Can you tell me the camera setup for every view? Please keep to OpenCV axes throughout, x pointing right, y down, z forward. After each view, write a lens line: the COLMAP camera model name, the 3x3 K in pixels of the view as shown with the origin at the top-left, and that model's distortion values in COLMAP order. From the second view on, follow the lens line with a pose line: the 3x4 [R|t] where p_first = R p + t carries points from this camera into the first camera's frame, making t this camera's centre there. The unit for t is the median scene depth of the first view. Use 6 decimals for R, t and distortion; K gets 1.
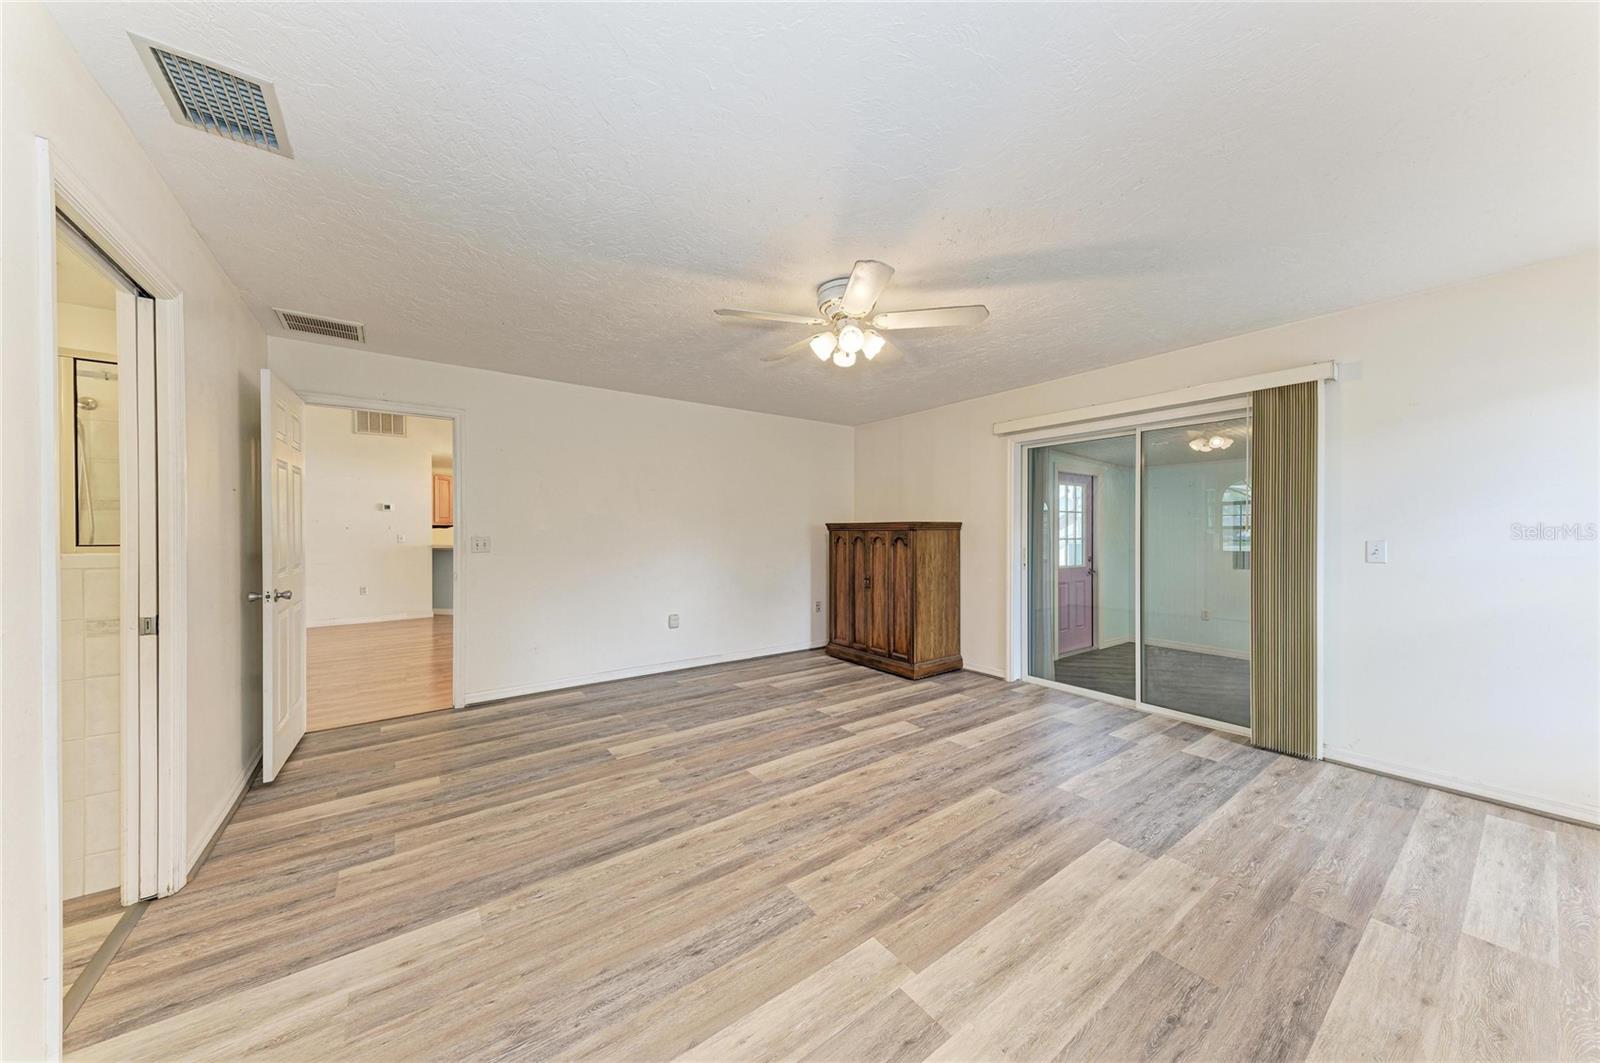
lens RADIAL K [[542.5, 0, 805.7], [0, 542.5, 532.3], [0, 0, 1]] dist [0.013371, -0.000329]
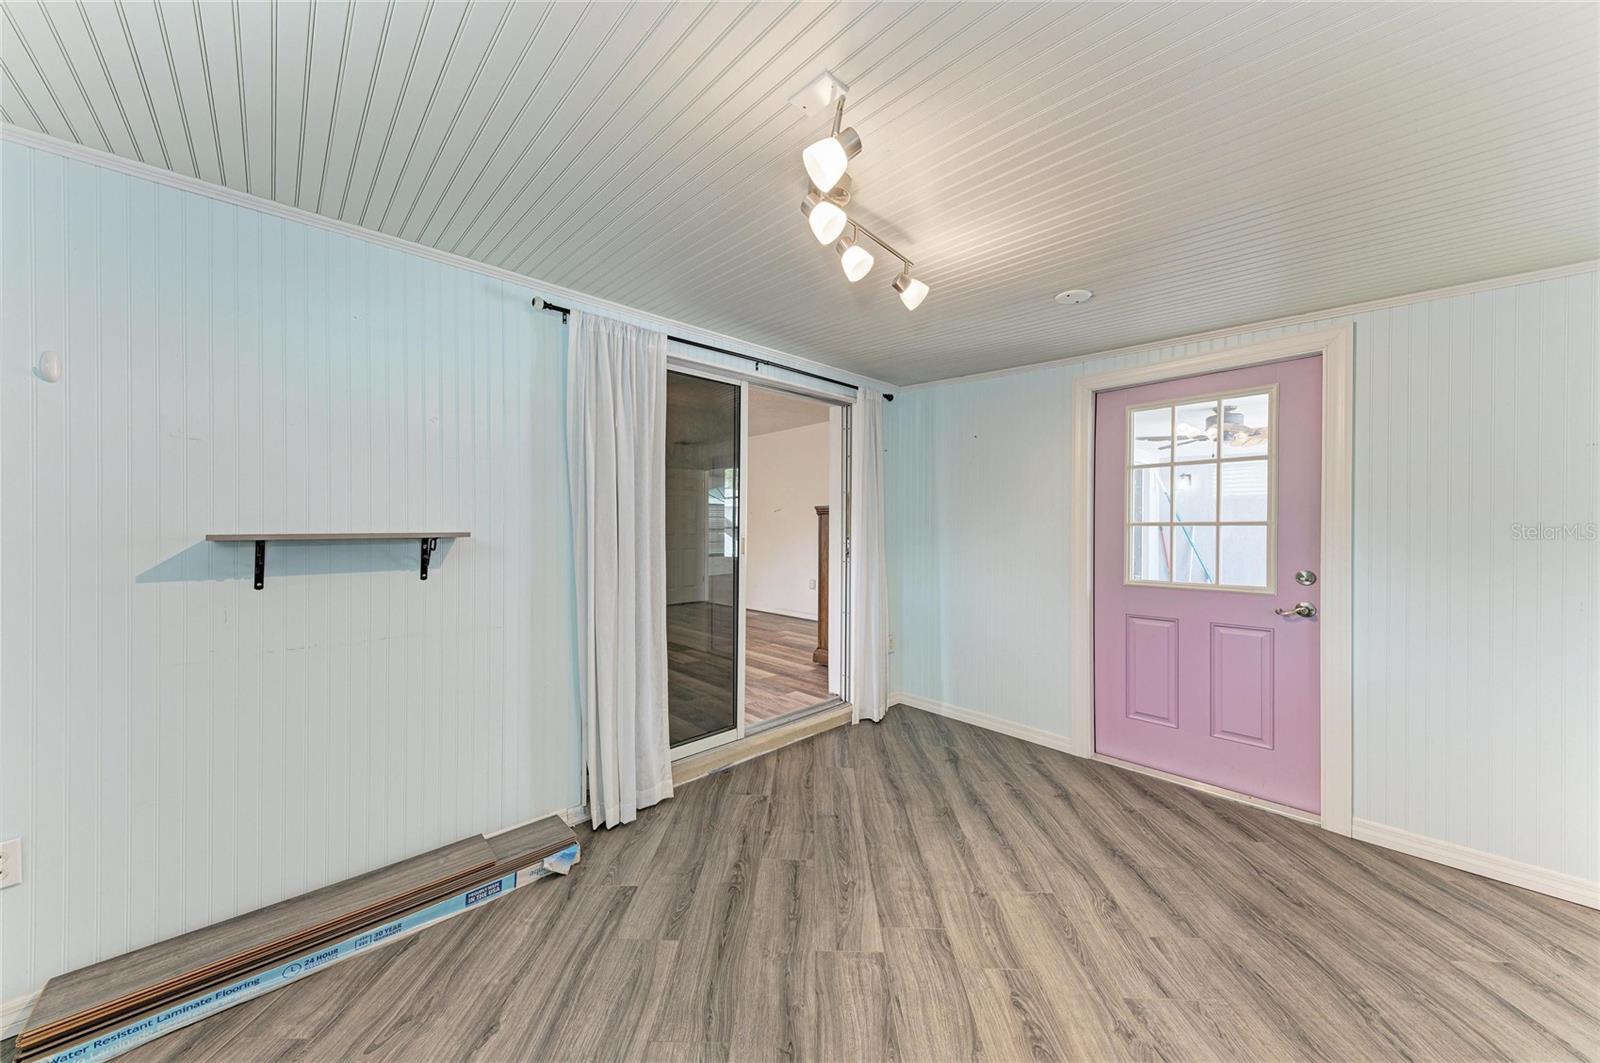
lens RADIAL K [[542.9, 0, 786.1], [0, 542.9, 533.0], [0, 0, 1]] dist [0.017273, -0.000119]
pose [[0.102504, 0.009086, -0.994691, 1.750840], [-0.000700, 0.999959, 0.009062, 0.033925], [0.994732, -0.000232, 0.102506, 1.246770]]
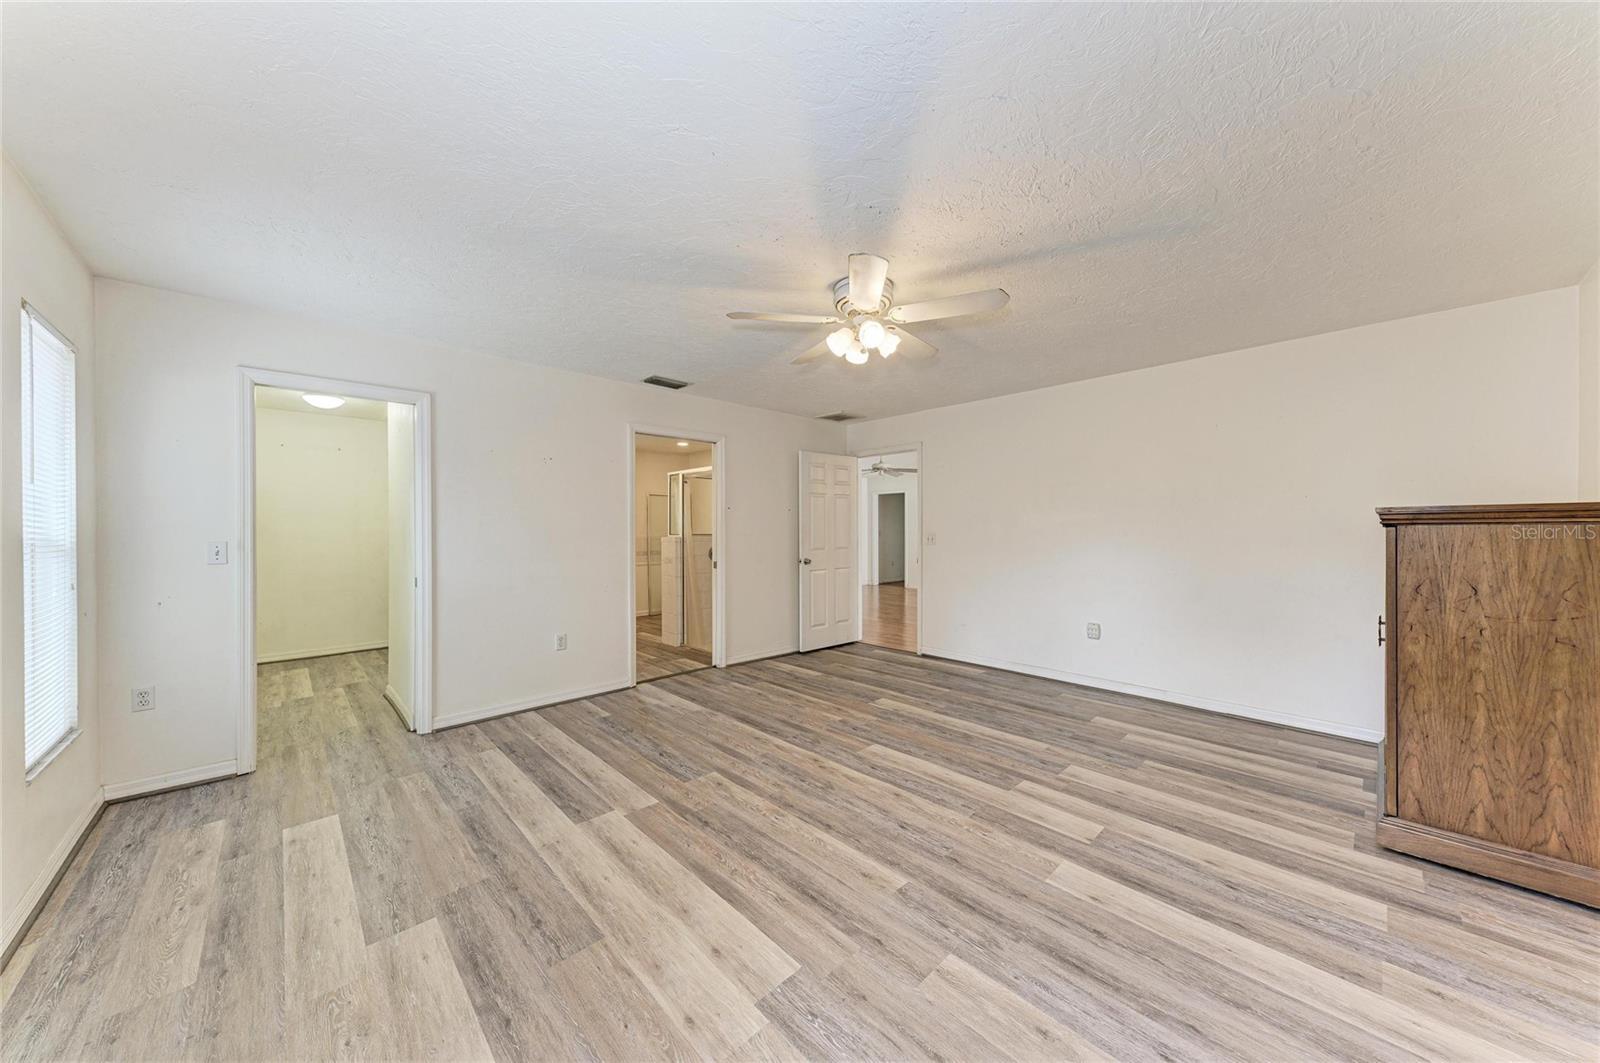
lens RADIAL K [[543.8, 0, 797.5], [0, 543.8, 552.0], [0, 0, 1]] dist [0.015707, -0.000115]
pose [[0.113693, 0.041611, -0.992644, 0.888761], [-0.000027, 0.999123, 0.041880, -0.001275], [0.993516, -0.004734, 0.113594, 0.664840]]
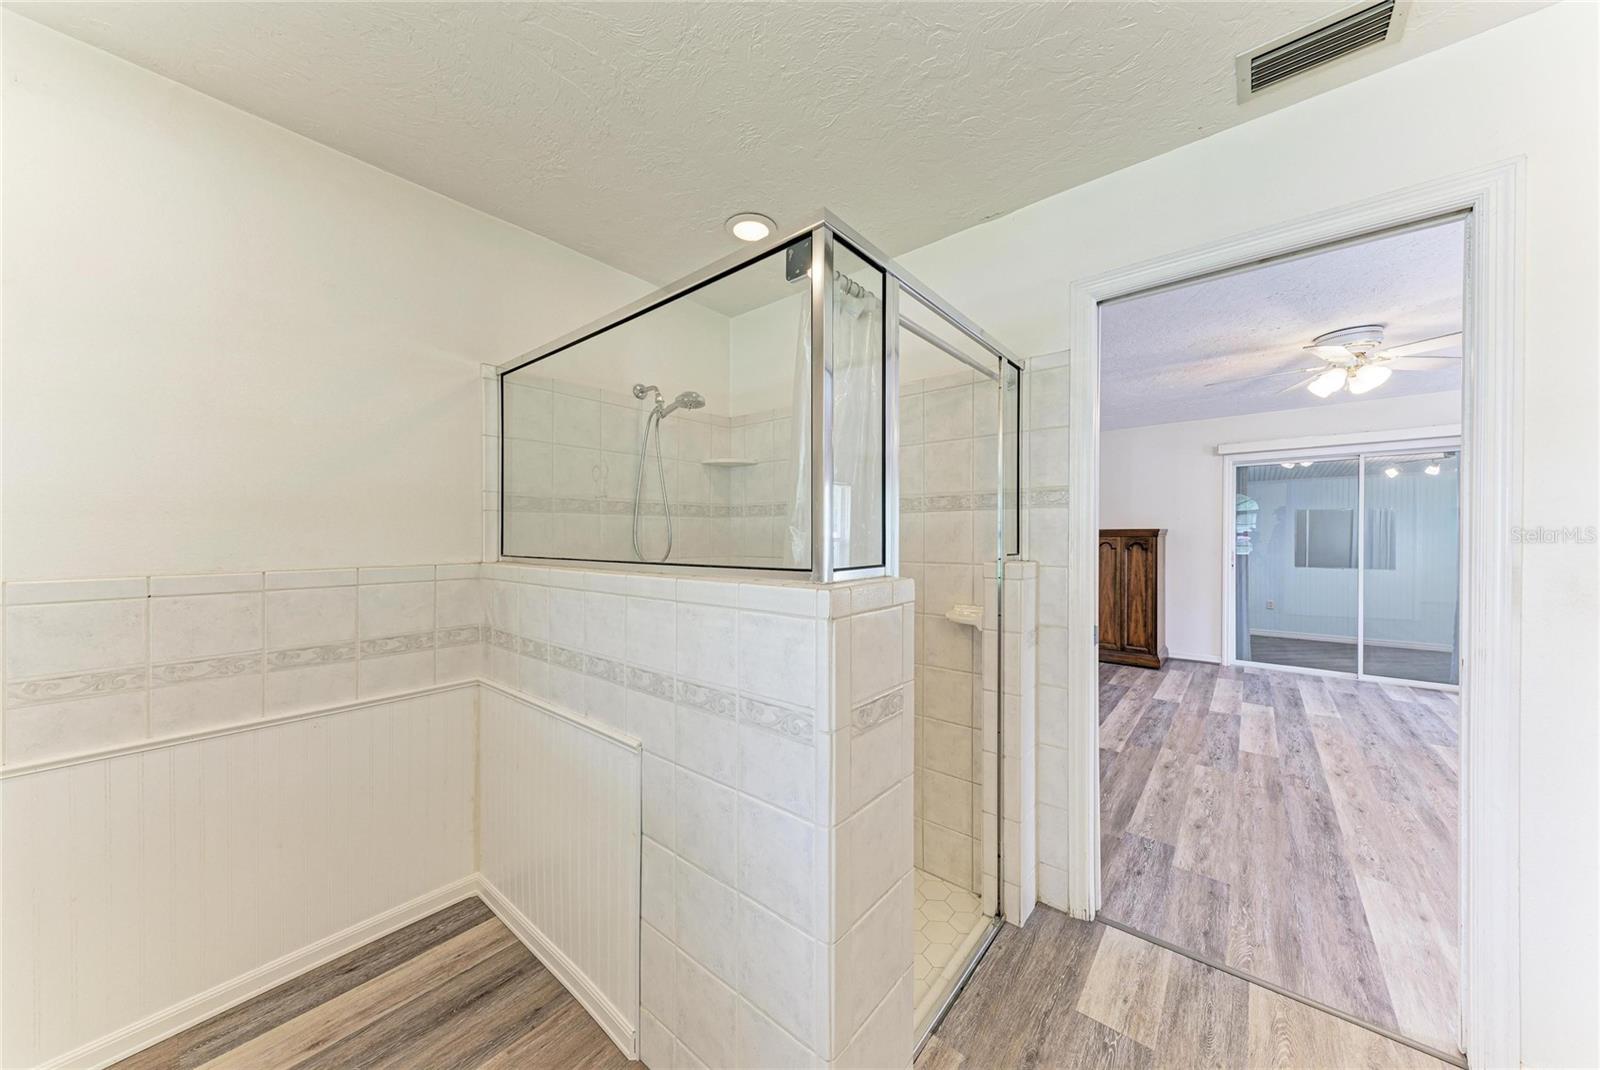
lens RADIAL K [[547.0, 0, 800.0], [0, 547.0, 535.0], [0, 0, 1]] dist [0.022469, -0.008615]
pose [[0.970849, 0.000790, 0.239693, -1.172982], [-0.000033, 0.999995, -0.003161, -0.003309], [-0.239694, 0.003061, 0.970844, 0.099442]]
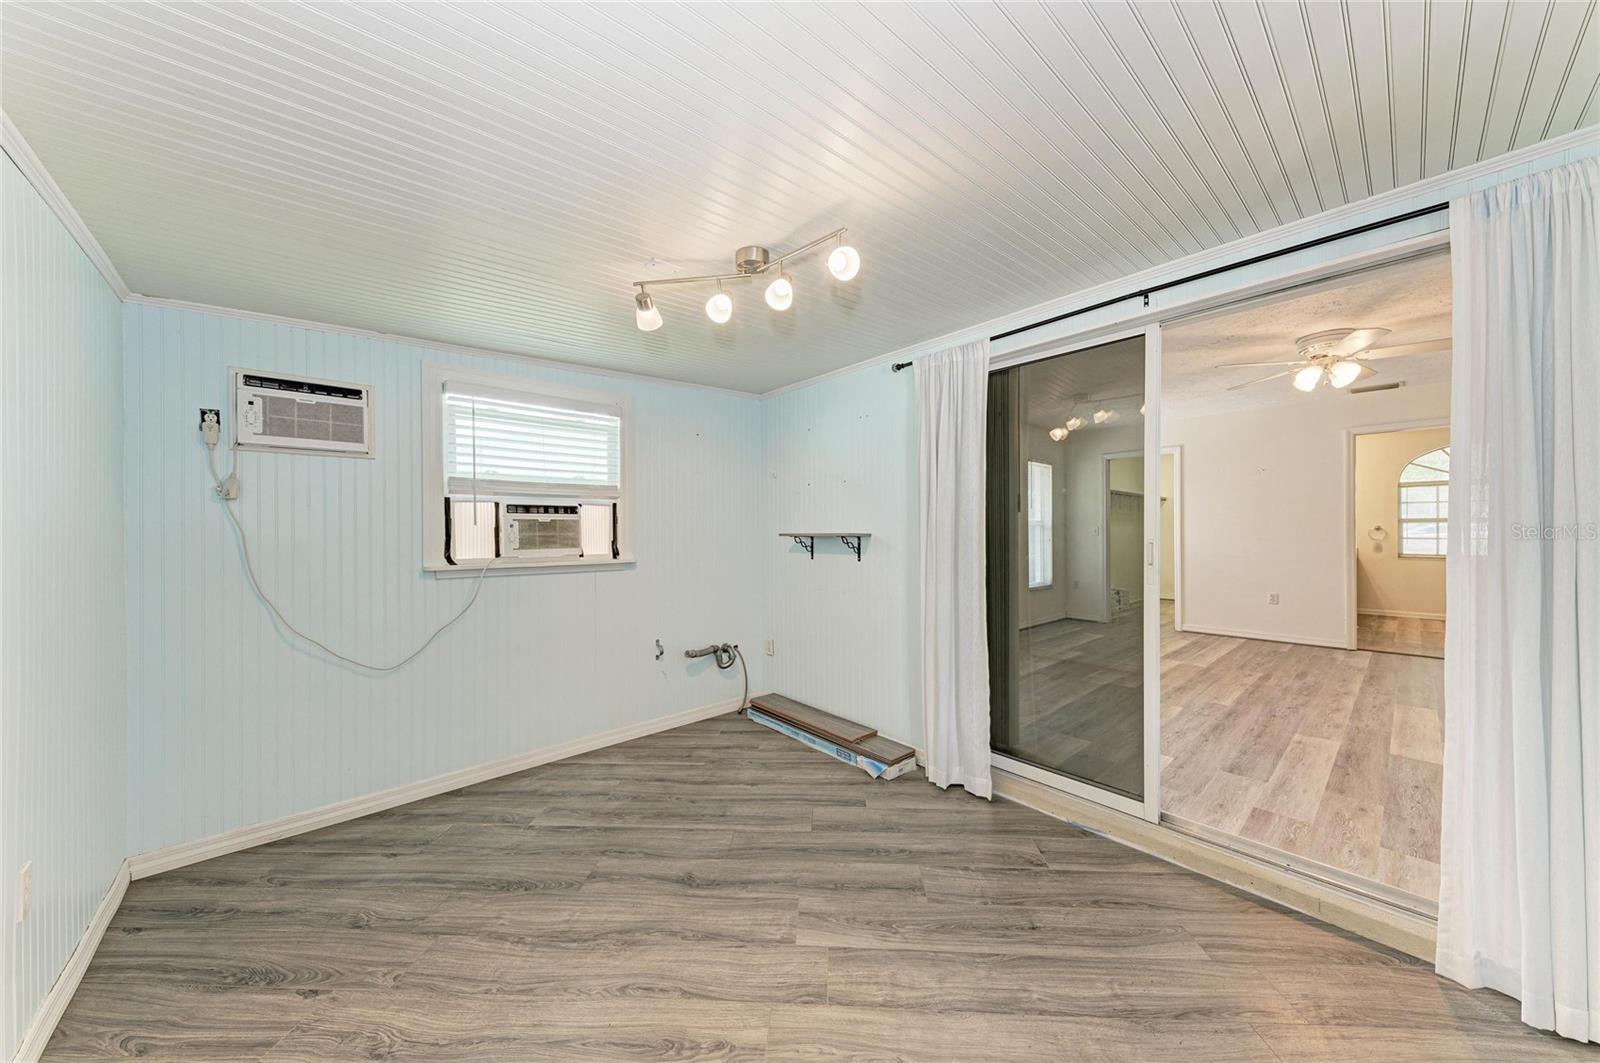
lens RADIAL K [[540.8, 0, 813.2], [0, 540.8, 533.3], [0, 0, 1]] dist [0.011782, -0.000156]
pose [[-0.995050, 0.001987, -0.099357, 1.278423], [0.001703, 0.999994, 0.002942, 0.036854], [0.099362, 0.002759, -0.995048, 1.920180]]
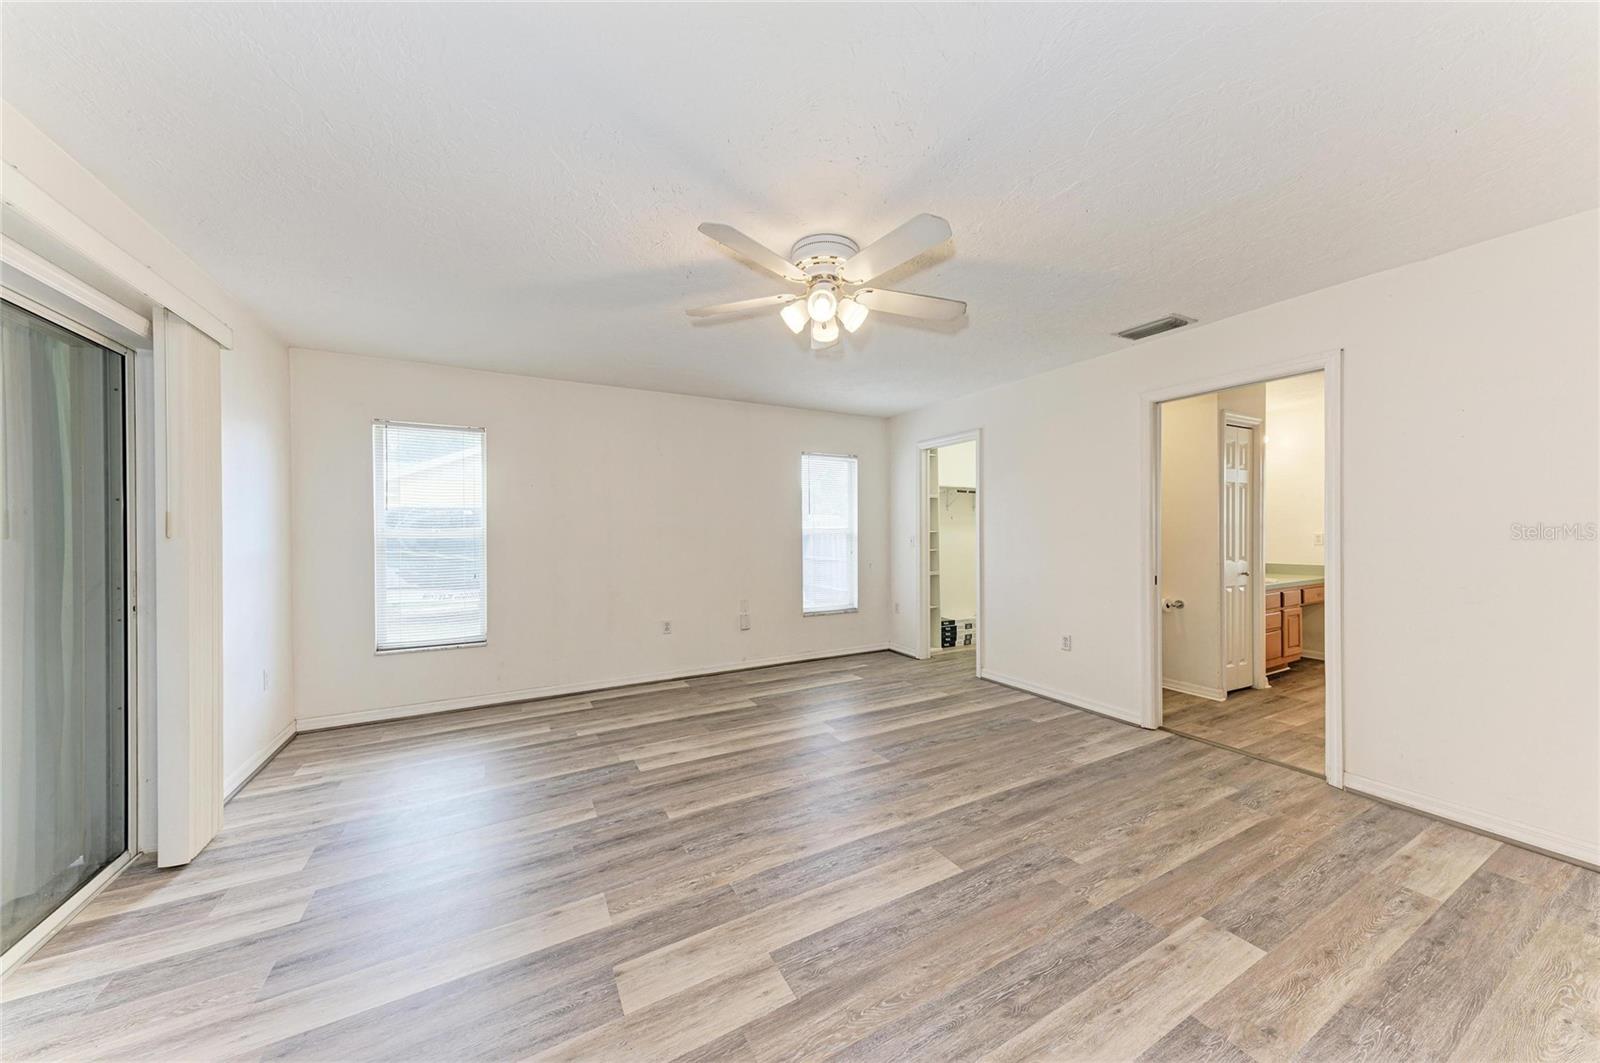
lens RADIAL K [[538.9, 0, 800.0], [0, 538.9, 531.5], [0, 0, 1]] dist [0.014221, -0.000133]
pose [[-0.989486, 0.006925, 0.144463, -0.005726], [0.007803, 0.999954, 0.005509, -0.006609], [-0.144418, 0.006579, -0.989495, 1.594872]]
